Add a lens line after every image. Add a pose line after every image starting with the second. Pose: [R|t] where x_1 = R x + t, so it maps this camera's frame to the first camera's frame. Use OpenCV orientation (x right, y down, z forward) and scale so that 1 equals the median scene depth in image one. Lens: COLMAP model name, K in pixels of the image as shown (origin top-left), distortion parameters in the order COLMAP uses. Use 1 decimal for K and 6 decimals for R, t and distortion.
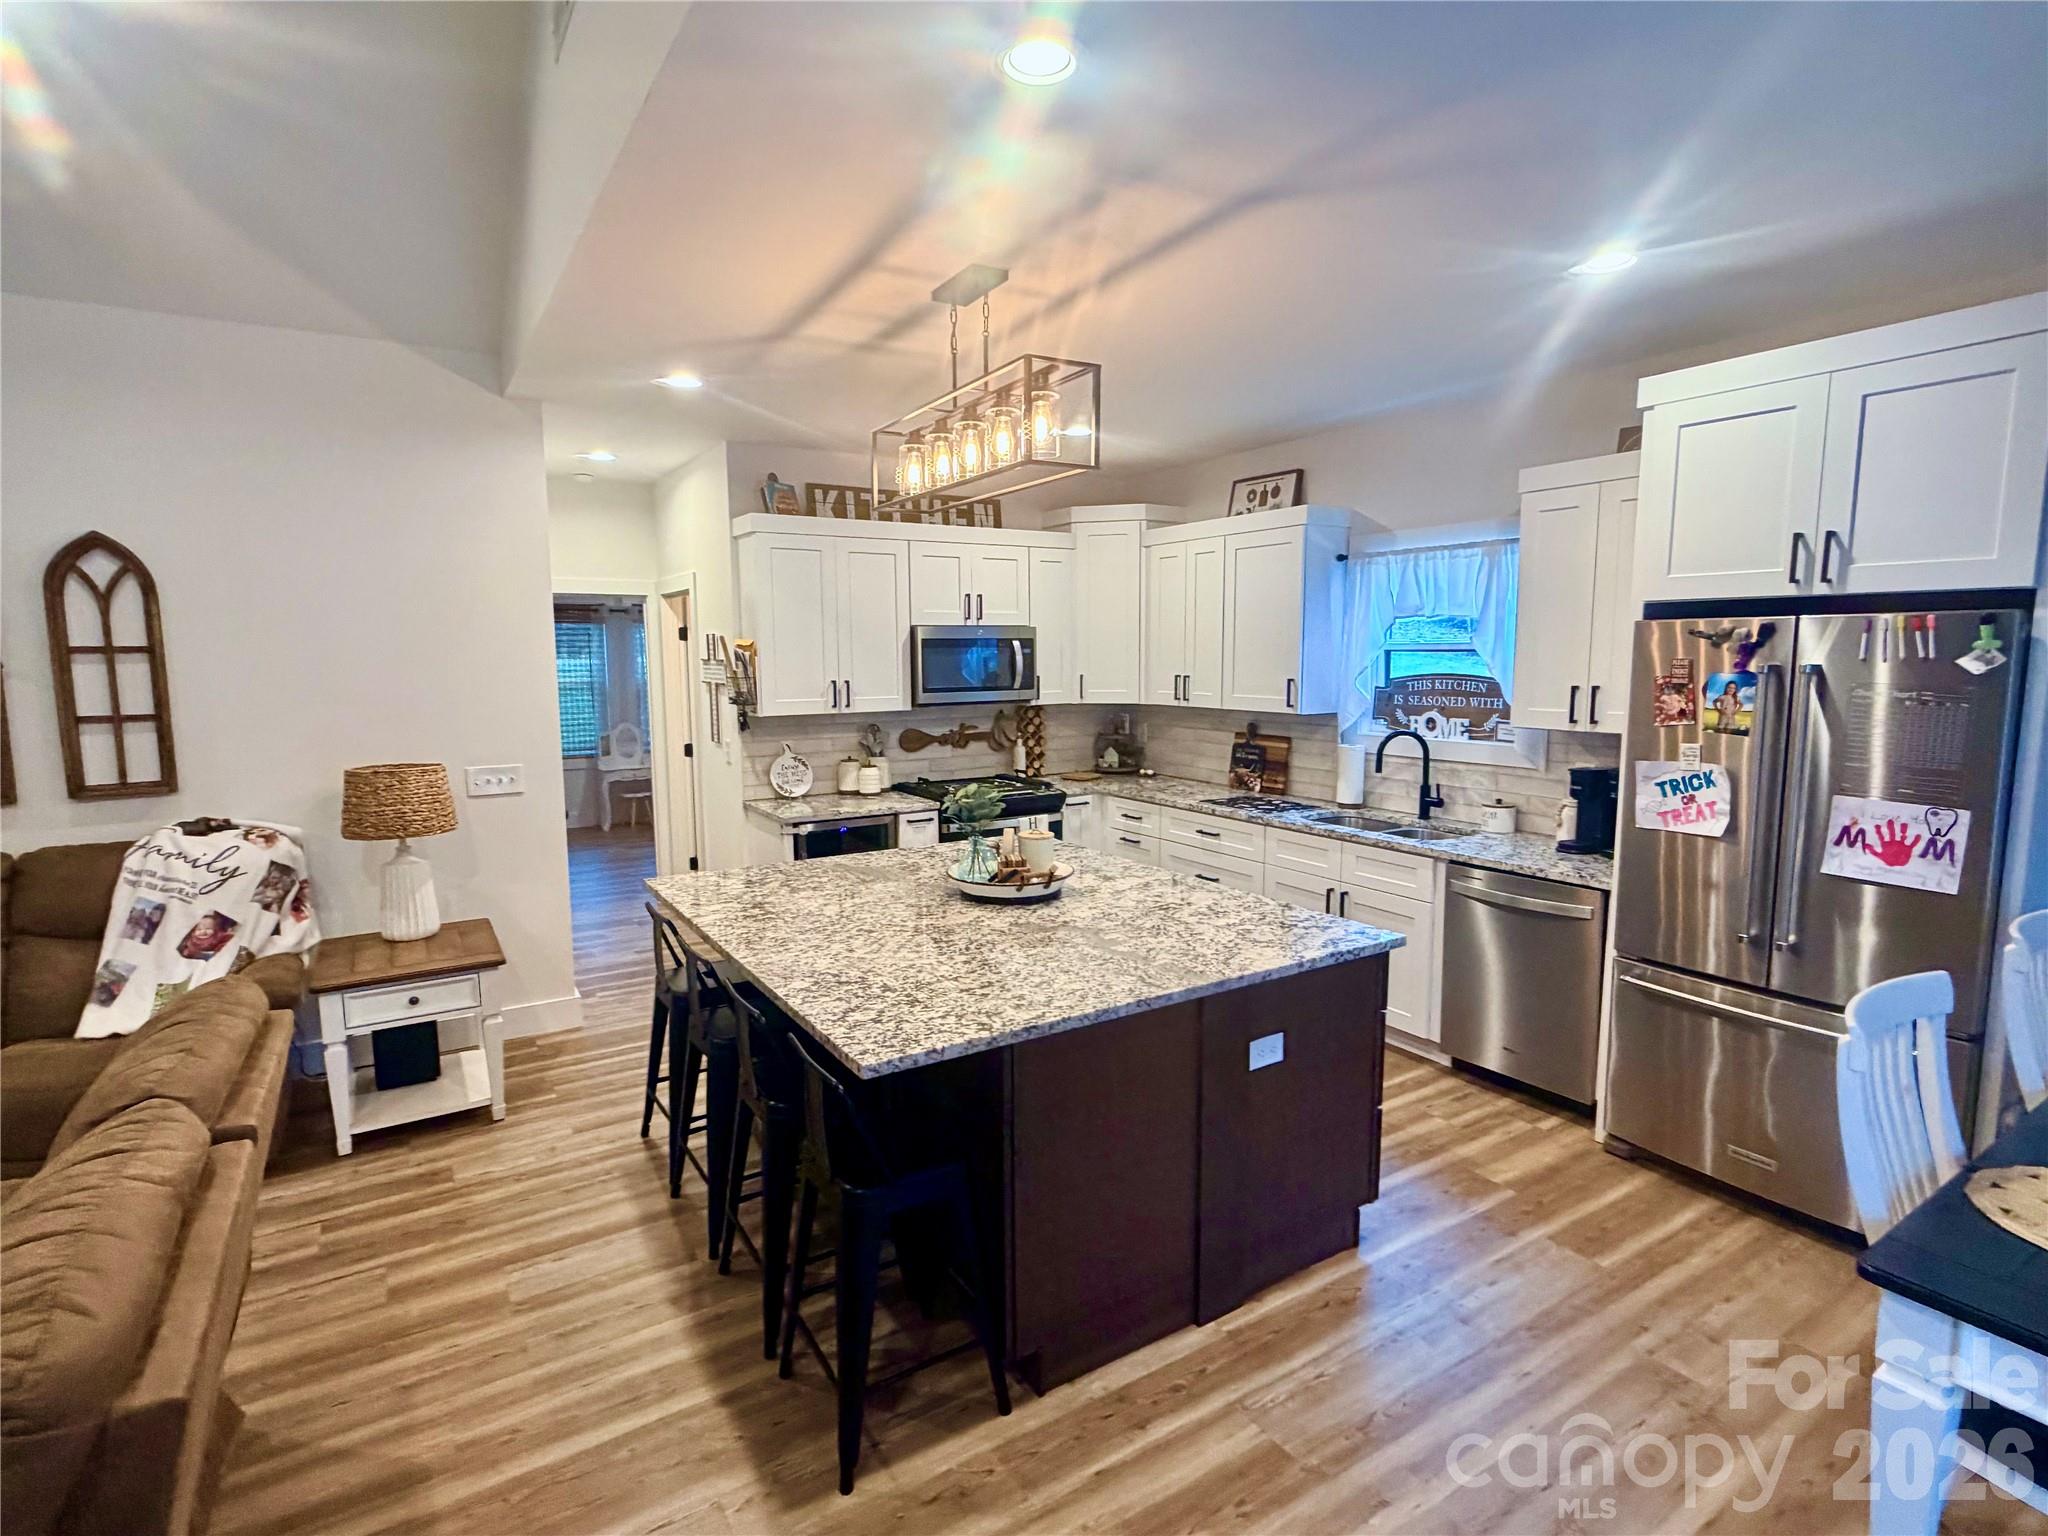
lens RADIAL K [[1008.6, 0, 1024.0], [0, 1008.6, 768.0], [0, 0, 1]] dist [-0.001319, -0.000224]
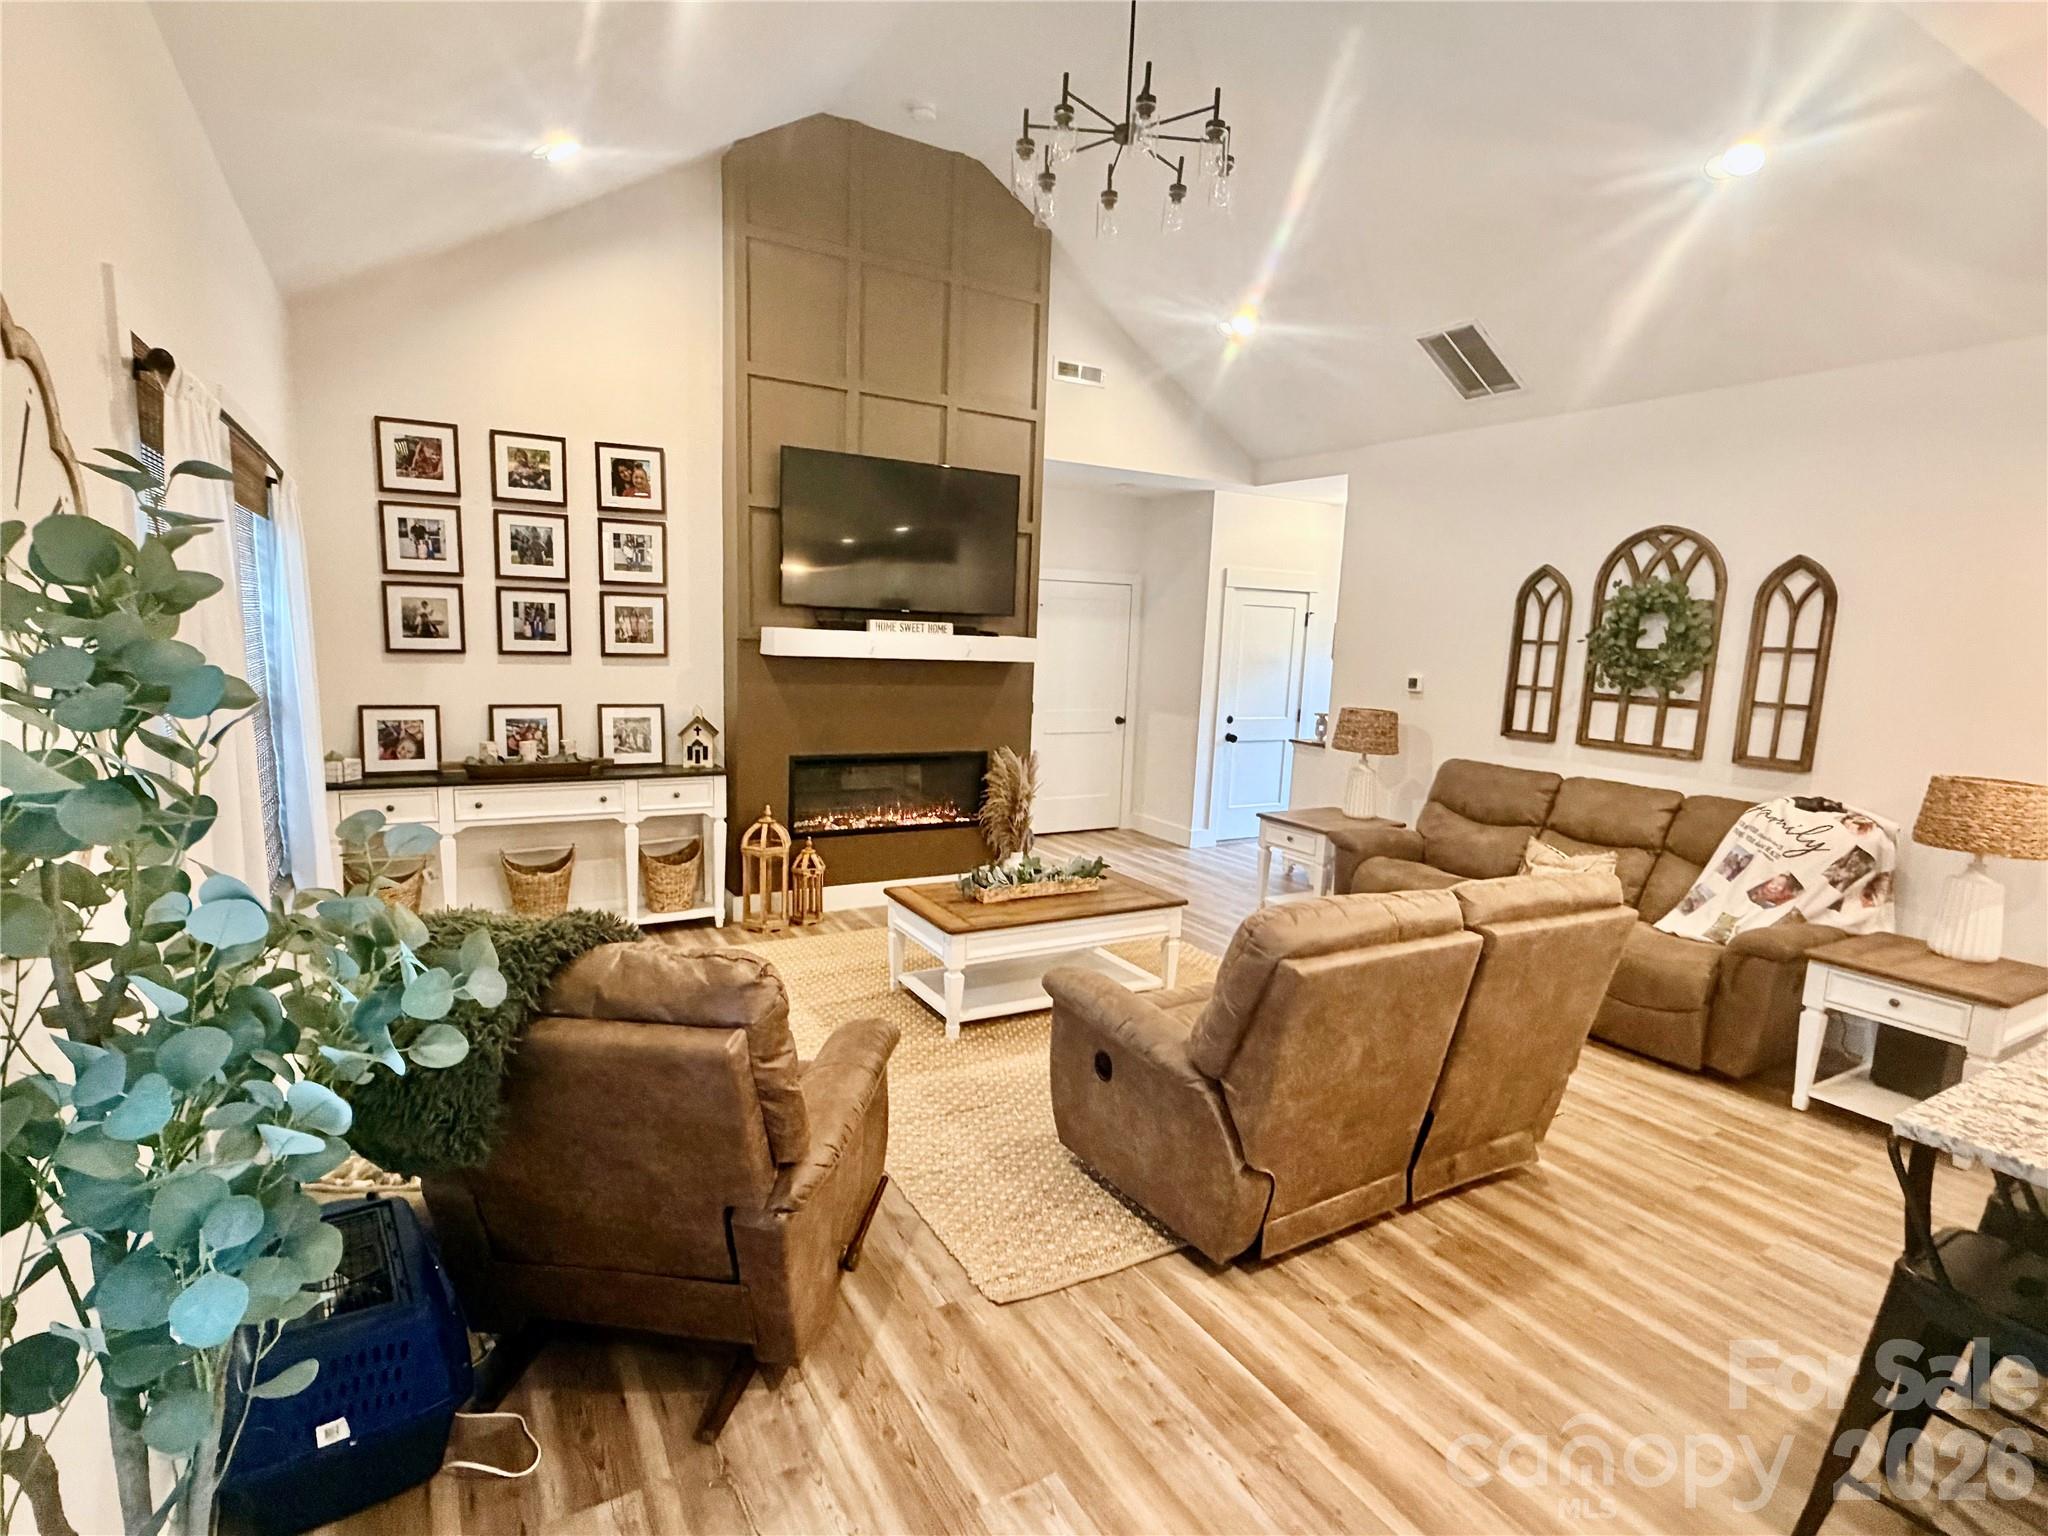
lens RADIAL K [[1008.6, 0, 1024.0], [0, 1008.6, 768.0], [0, 0, 1]] dist [-0.001319, -0.000224]
pose [[-0.023959, 0.143034, -0.989428, 0.362227], [-0.156795, 0.976926, 0.145024, -0.008274], [0.987341, 0.158612, -0.000979, 0.096935]]
